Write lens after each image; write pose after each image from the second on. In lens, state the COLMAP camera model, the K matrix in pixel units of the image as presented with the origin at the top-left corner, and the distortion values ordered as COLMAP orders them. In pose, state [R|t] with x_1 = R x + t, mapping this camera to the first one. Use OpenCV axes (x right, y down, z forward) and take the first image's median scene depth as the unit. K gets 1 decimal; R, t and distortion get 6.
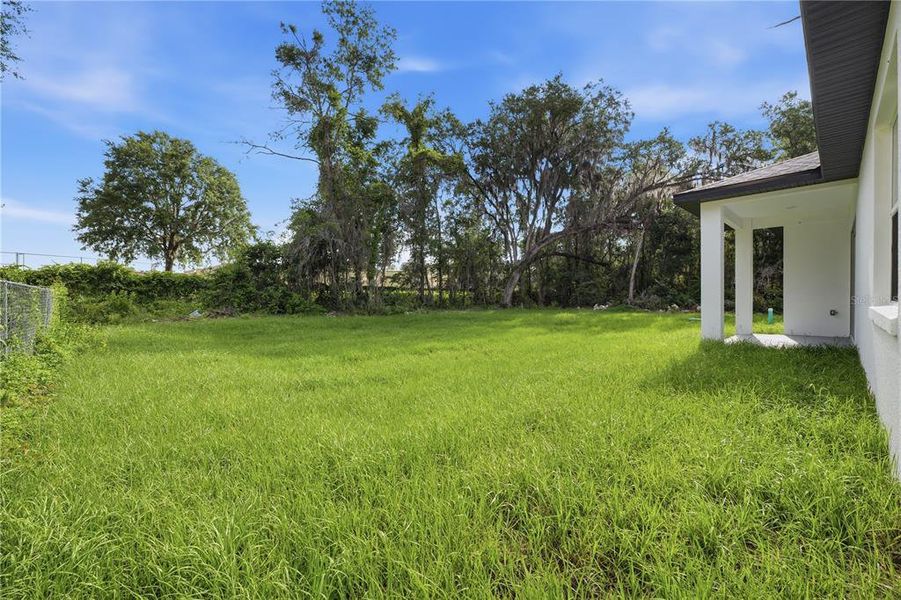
lens RADIAL K [[368.9, 0, 451.9], [0, 368.9, 300.4], [0, 0, 1]] dist [-0.000001, 0.000030]
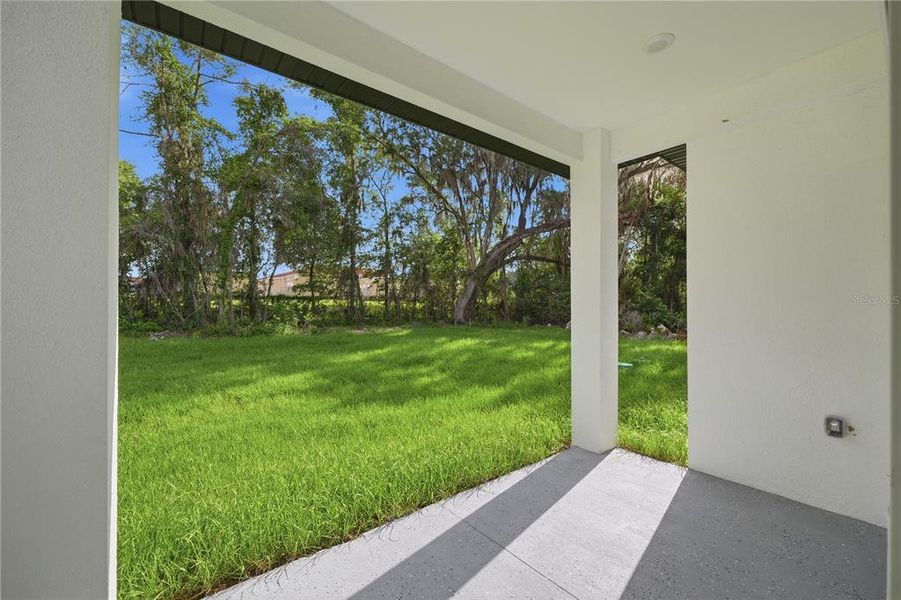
lens RADIAL K [[368.9, 0, 451.9], [0, 368.9, 300.4], [0, 0, 1]] dist [-0.000001, 0.000030]
pose [[0.995207, 0.013445, -0.096863, 0.234313], [-0.015224, 0.999728, -0.017650, -0.016399], [0.096600, 0.019040, 0.995141, 0.211200]]
